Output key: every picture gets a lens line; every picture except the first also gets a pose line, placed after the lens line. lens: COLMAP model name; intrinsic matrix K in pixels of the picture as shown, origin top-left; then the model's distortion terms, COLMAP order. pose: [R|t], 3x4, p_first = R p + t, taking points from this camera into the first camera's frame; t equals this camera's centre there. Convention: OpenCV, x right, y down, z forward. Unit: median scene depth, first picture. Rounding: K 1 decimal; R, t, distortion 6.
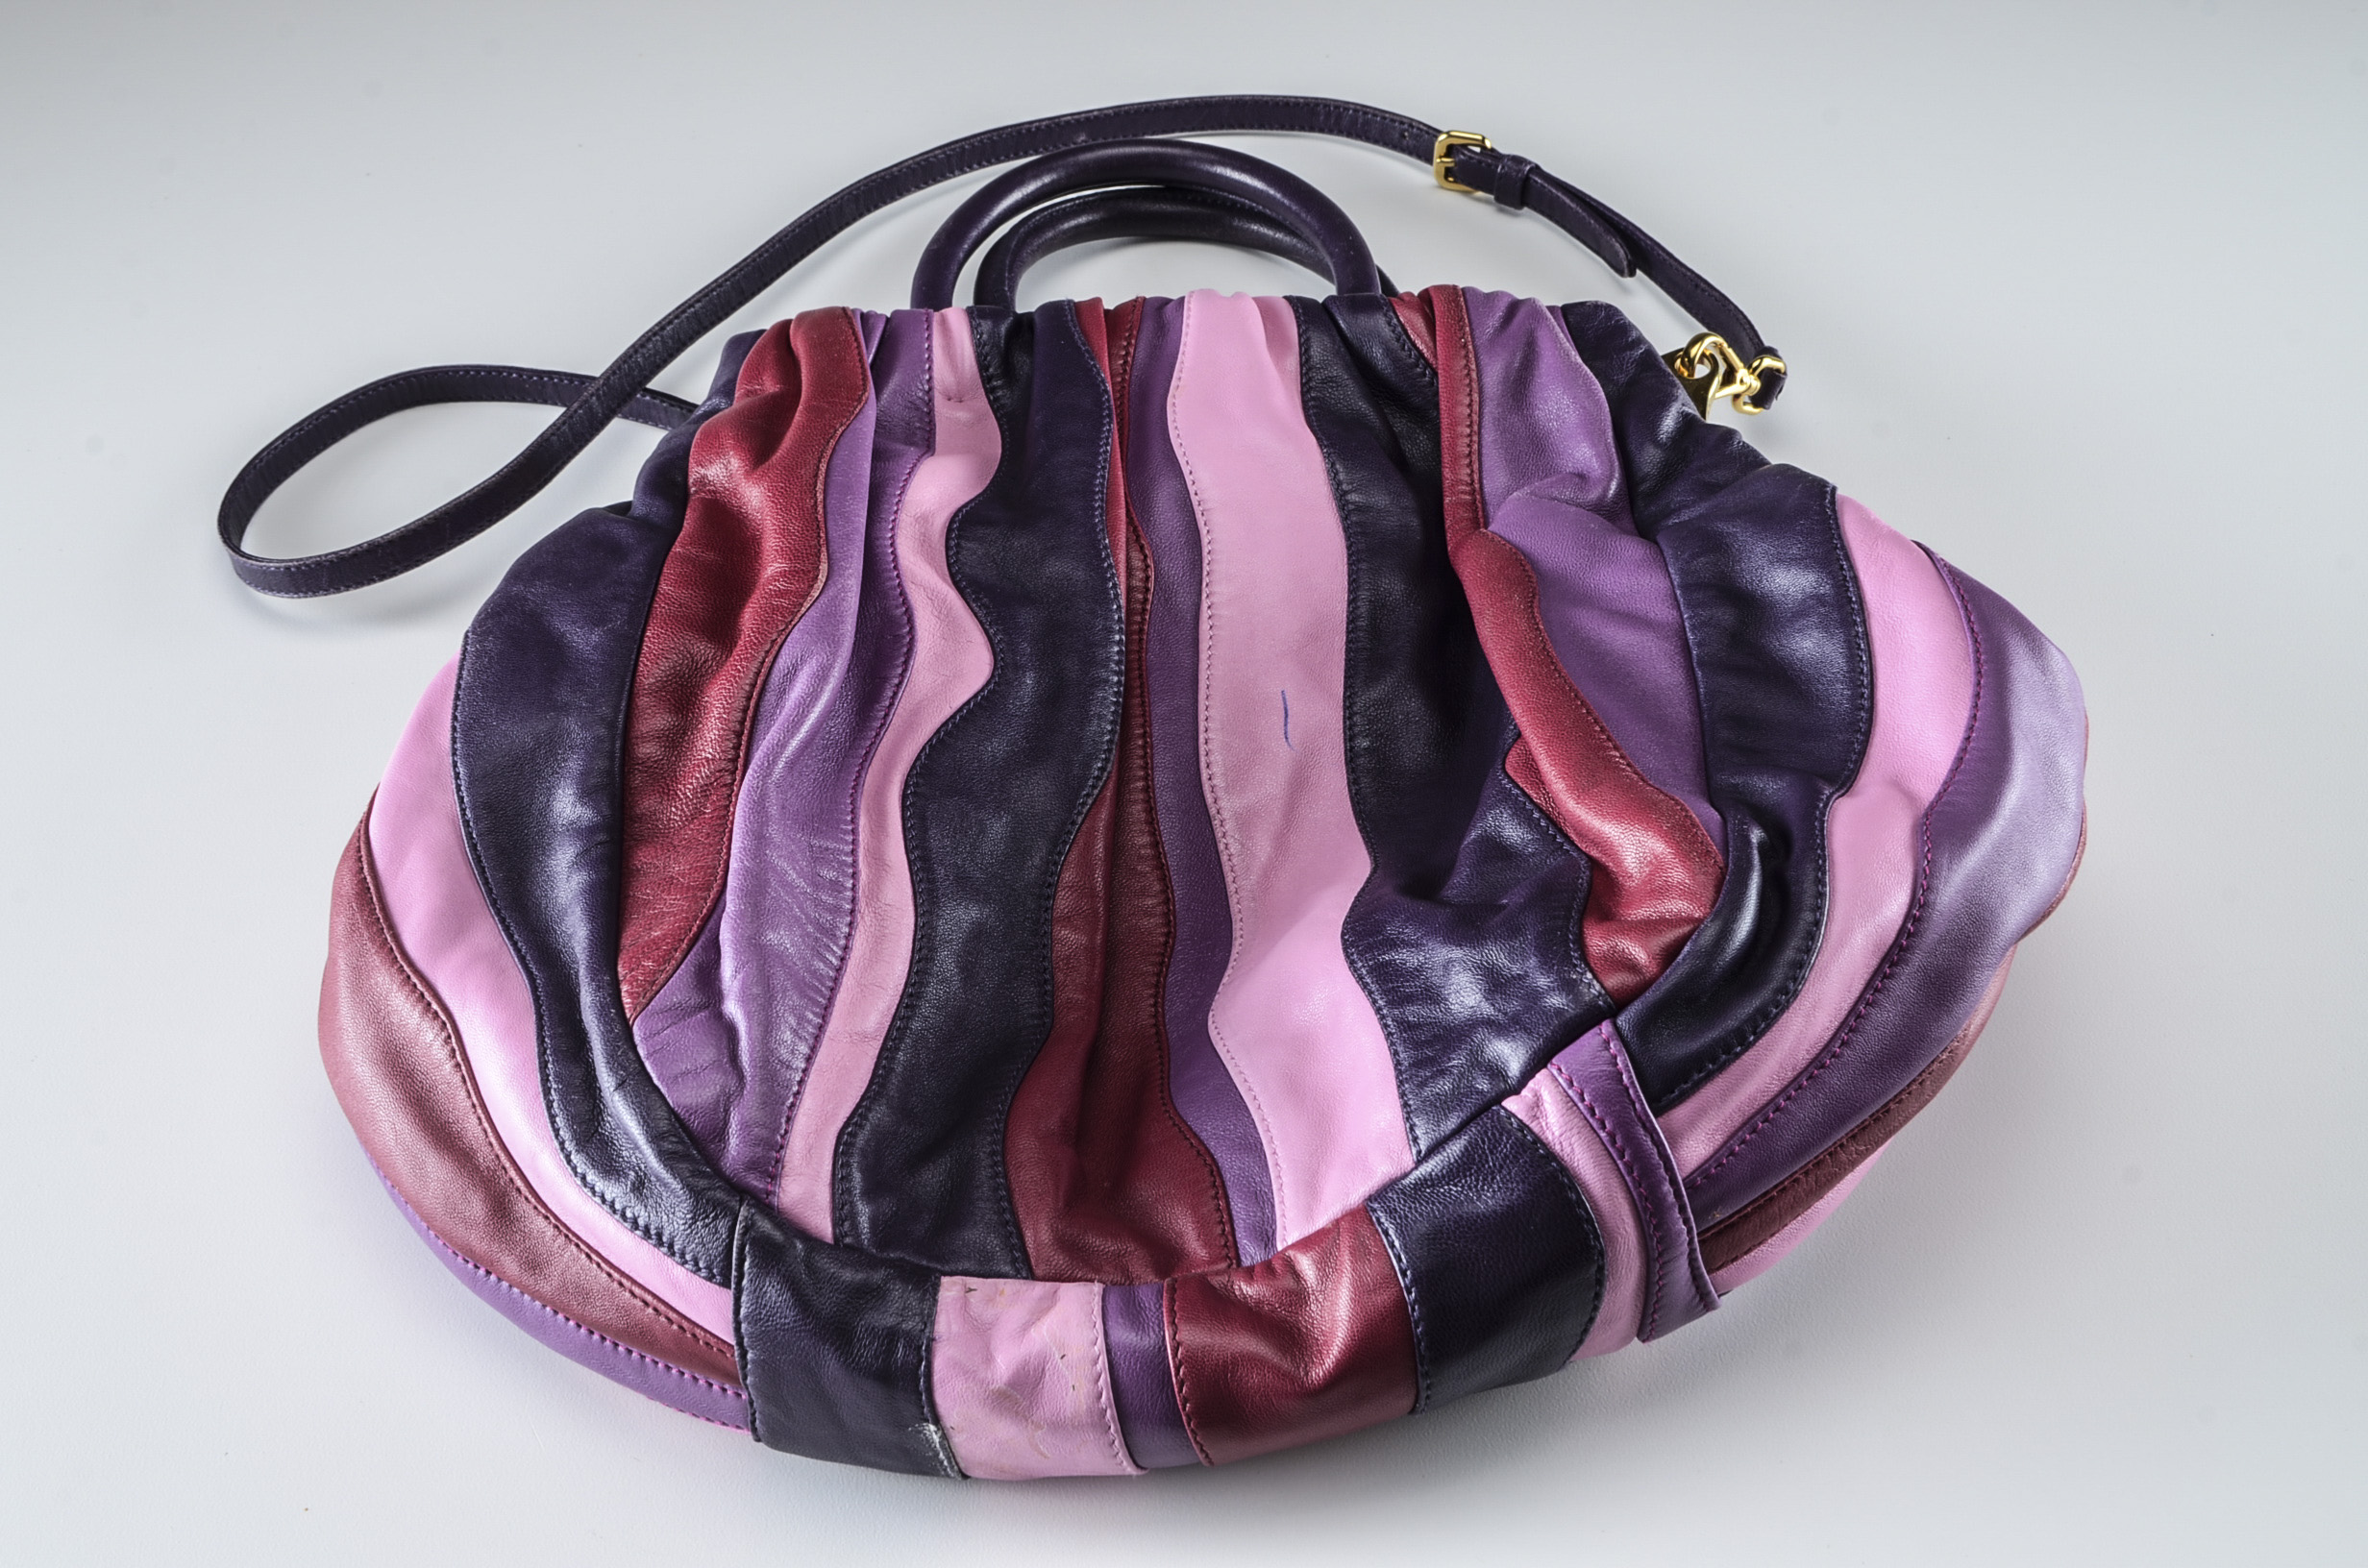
lens RADIAL K [[3533.6, 0, 1184.0], [0, 3533.6, 784.0], [0, 0, 1]] dist [-0.007666, -0.008316]
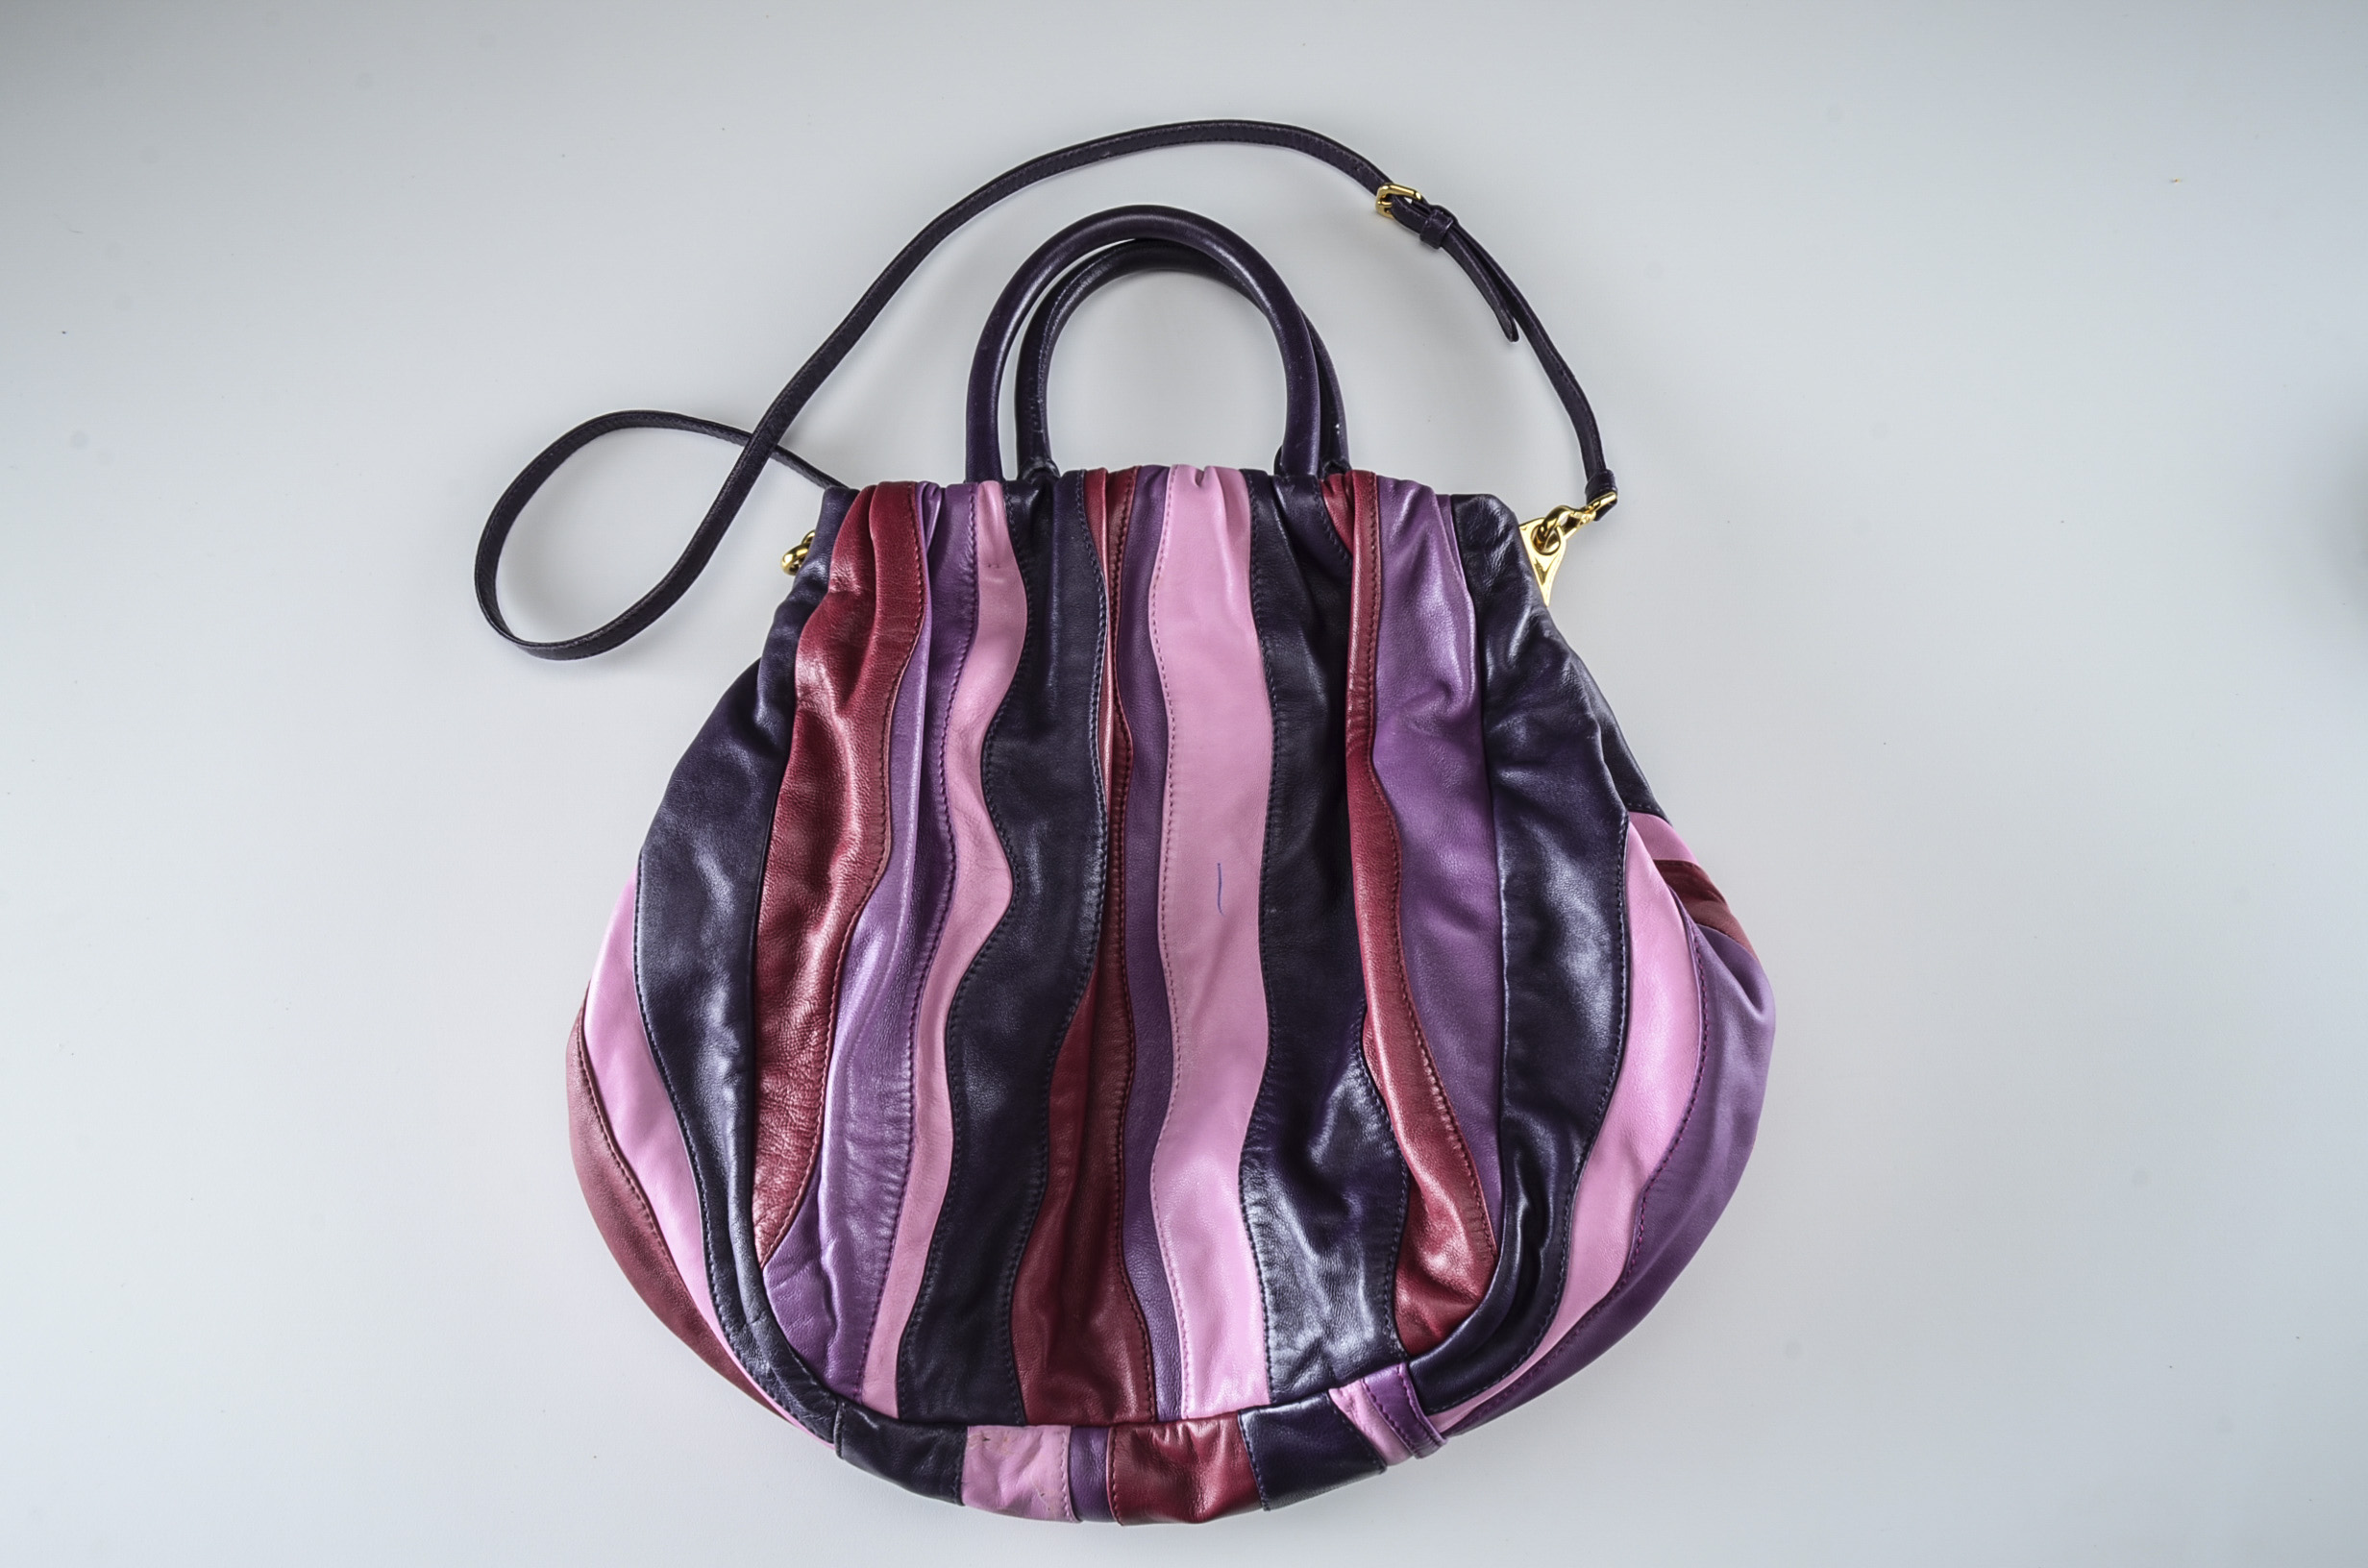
lens RADIAL K [[1876.9, 0, 1161.2], [0, 1876.9, 783.1], [0, 0, 1]] dist [-0.010640, -0.000971]
pose [[0.998915, 0.043344, -0.017048, 0.016860], [-0.026782, 0.833993, 0.551124, -0.484478], [0.038106, -0.550069, 0.834249, 0.395172]]
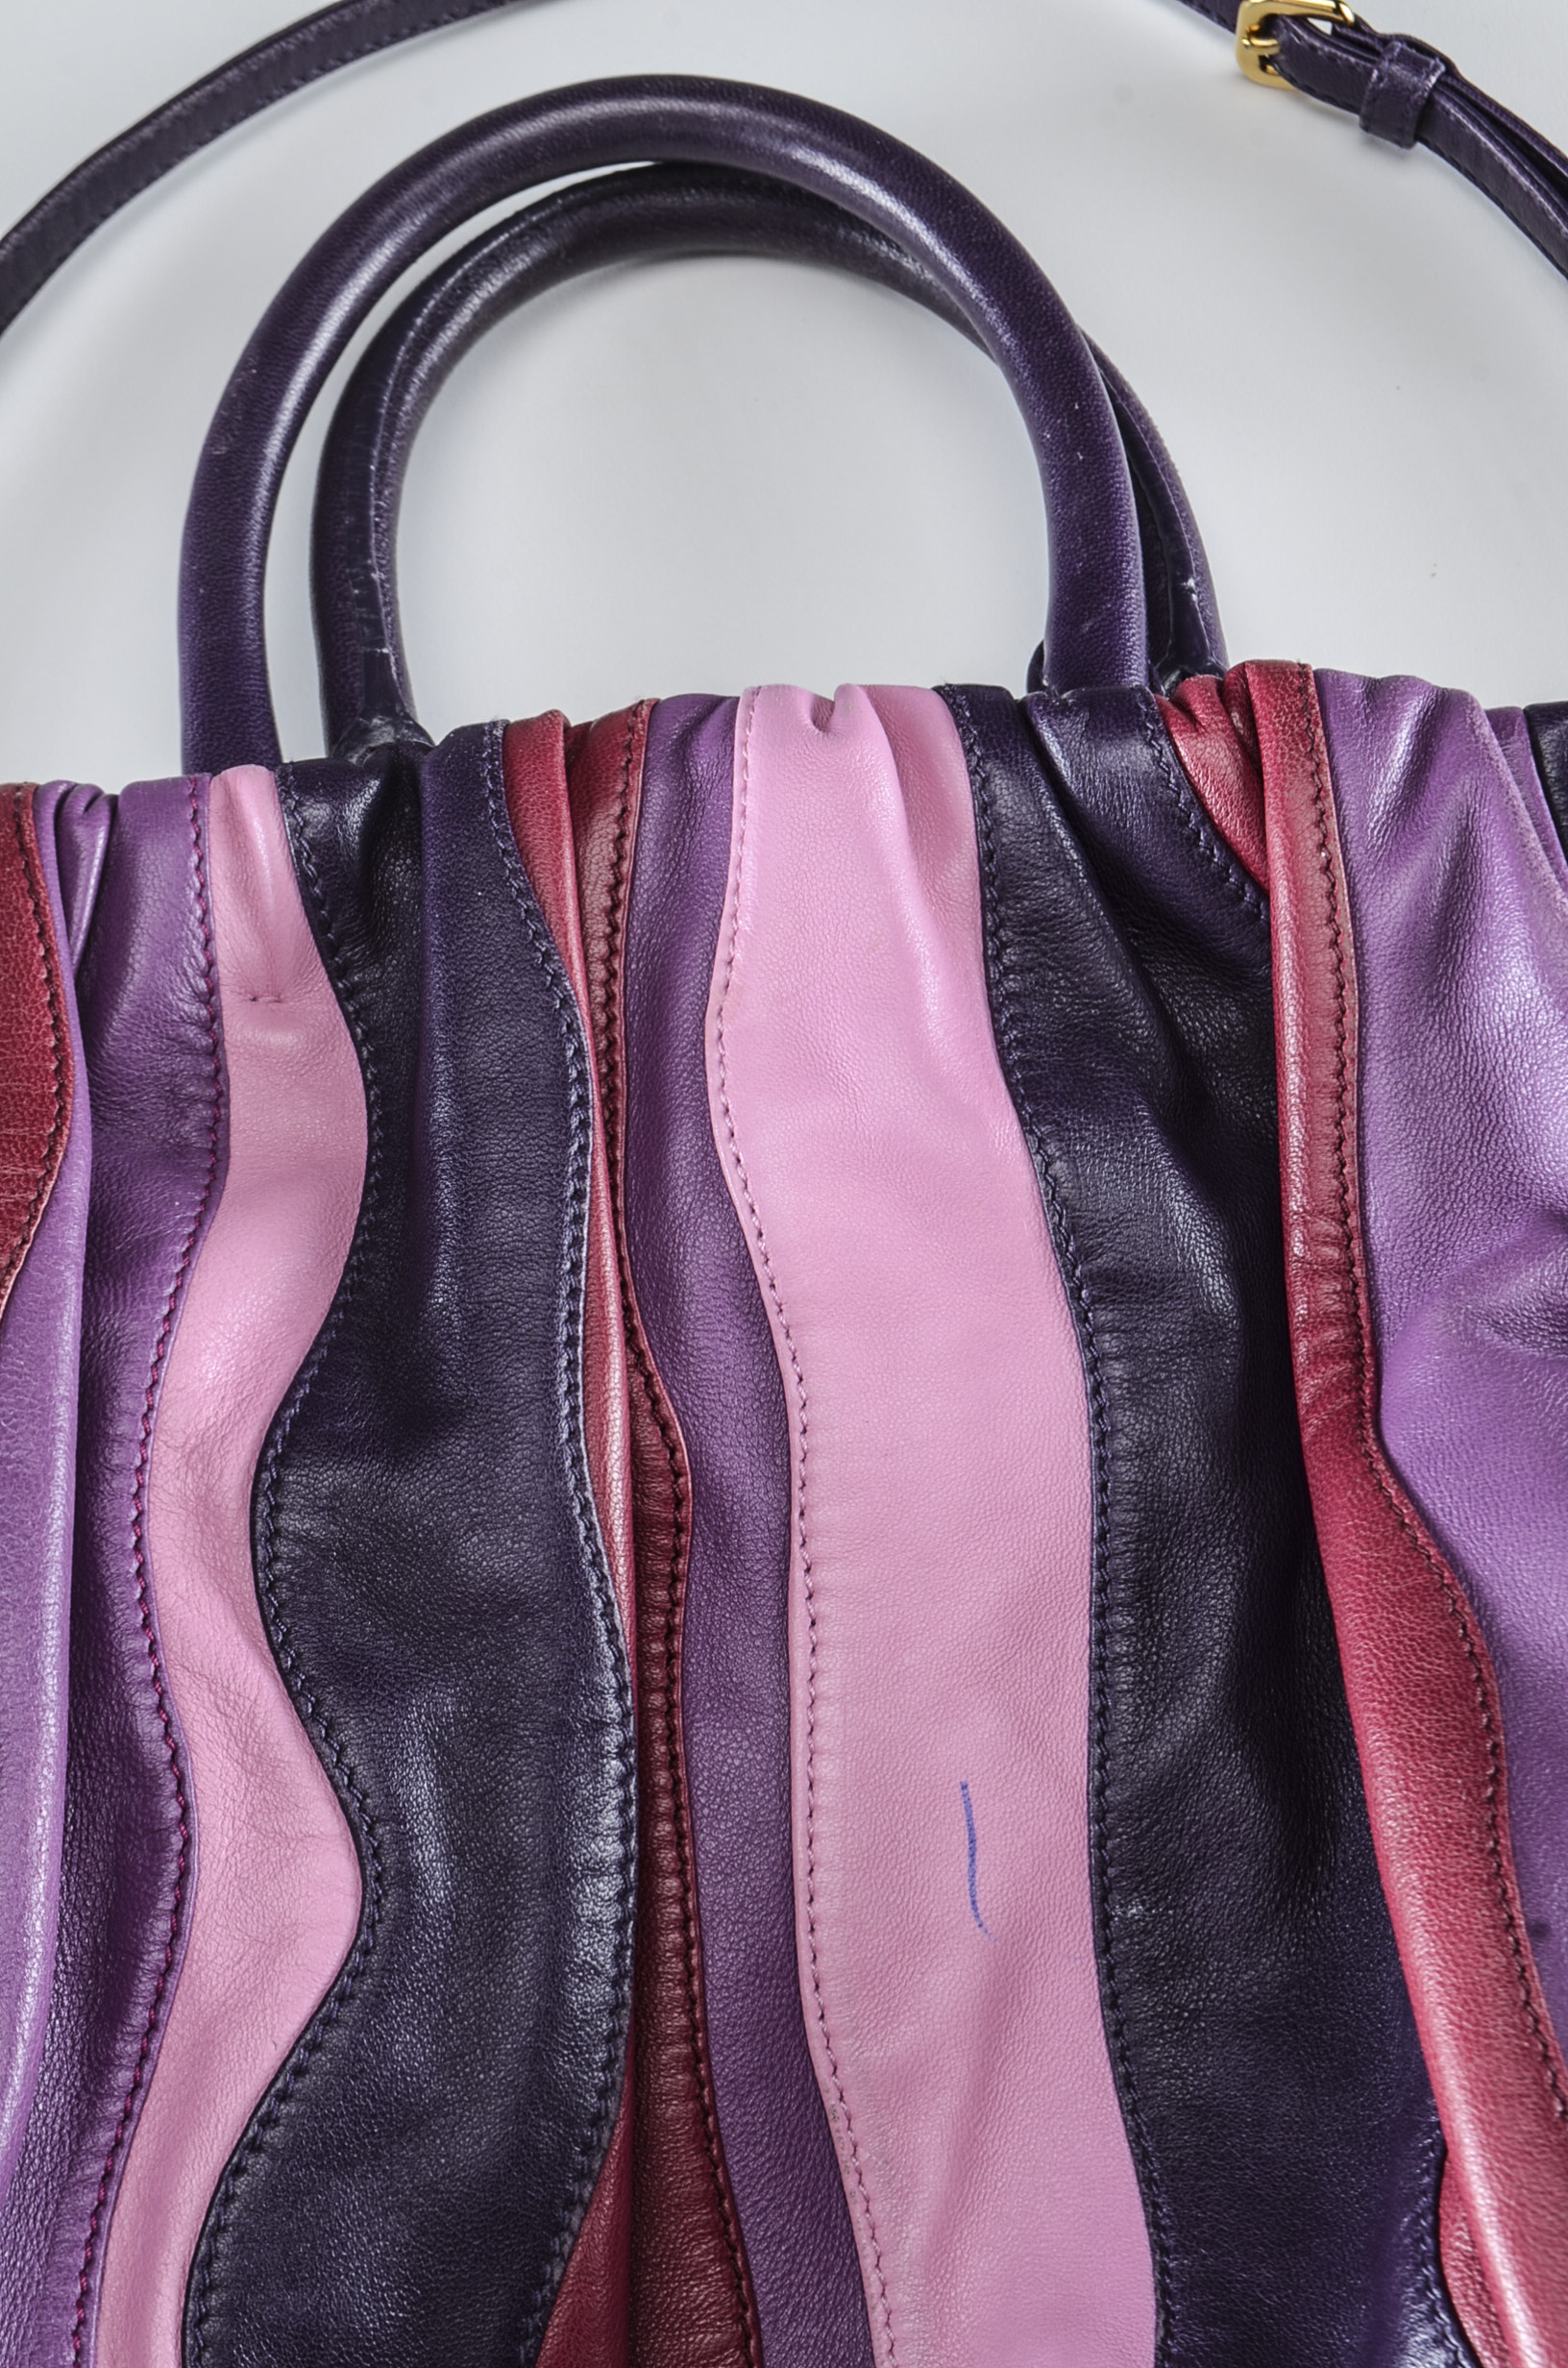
lens RADIAL K [[4235.7, 0, 784.0], [0, 4235.7, 1184.0], [0, 0, 1]] dist [-0.002360, -0.002094]
pose [[0.999047, -0.036393, -0.024102, 0.020912], [0.043066, 0.911843, 0.408273, -0.353003], [0.007119, -0.408922, 0.912542, 0.512089]]
